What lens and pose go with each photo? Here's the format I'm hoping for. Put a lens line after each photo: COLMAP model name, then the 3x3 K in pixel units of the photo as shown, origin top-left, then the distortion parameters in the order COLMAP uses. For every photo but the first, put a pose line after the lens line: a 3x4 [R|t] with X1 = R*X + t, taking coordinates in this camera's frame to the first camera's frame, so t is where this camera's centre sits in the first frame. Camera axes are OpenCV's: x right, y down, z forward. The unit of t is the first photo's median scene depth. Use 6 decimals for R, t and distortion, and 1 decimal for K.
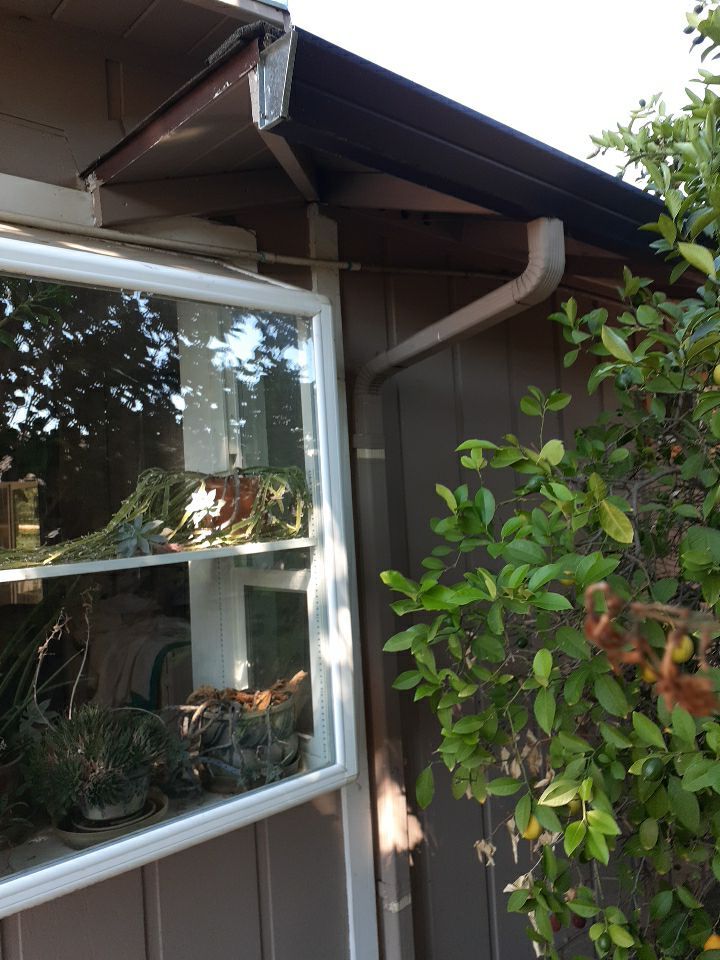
lens RADIAL K [[775.1, 0, 361.9], [0, 775.1, 493.2], [0, 0, 1]] dist [0.095819, -0.105344]
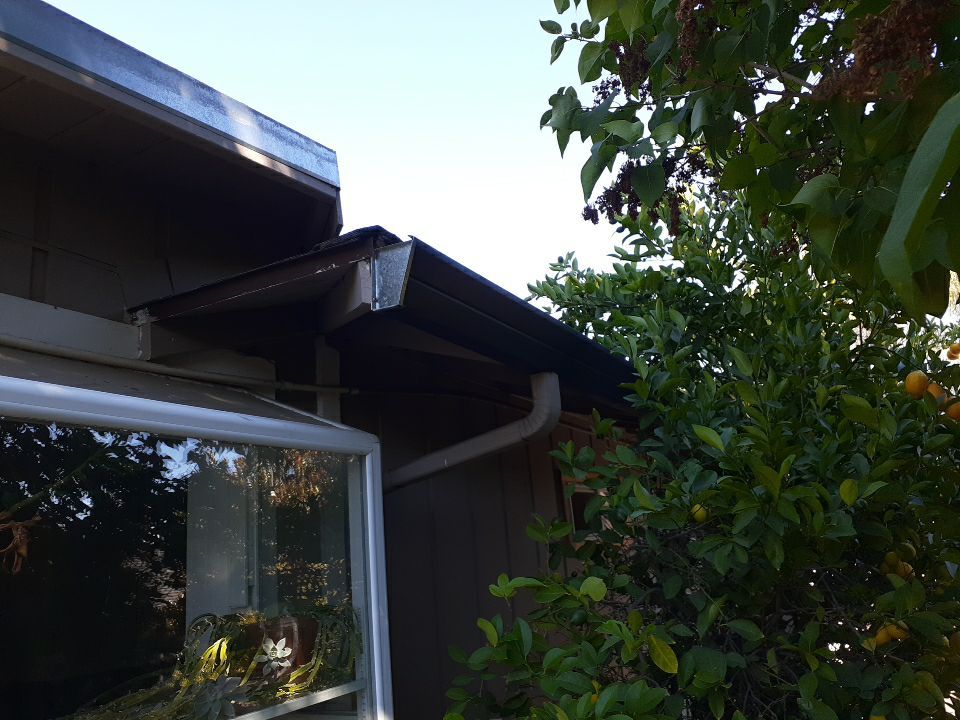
lens RADIAL K [[803.7, 0, 480.0], [0, 803.7, 360.0], [0, 0, 1]] dist [-0.051457, -0.008966]
pose [[0.943109, 0.060349, 0.326960, -0.246382], [0.024635, 0.968002, -0.249729, -0.071124], [-0.331569, 0.243577, 0.911445, -0.055651]]
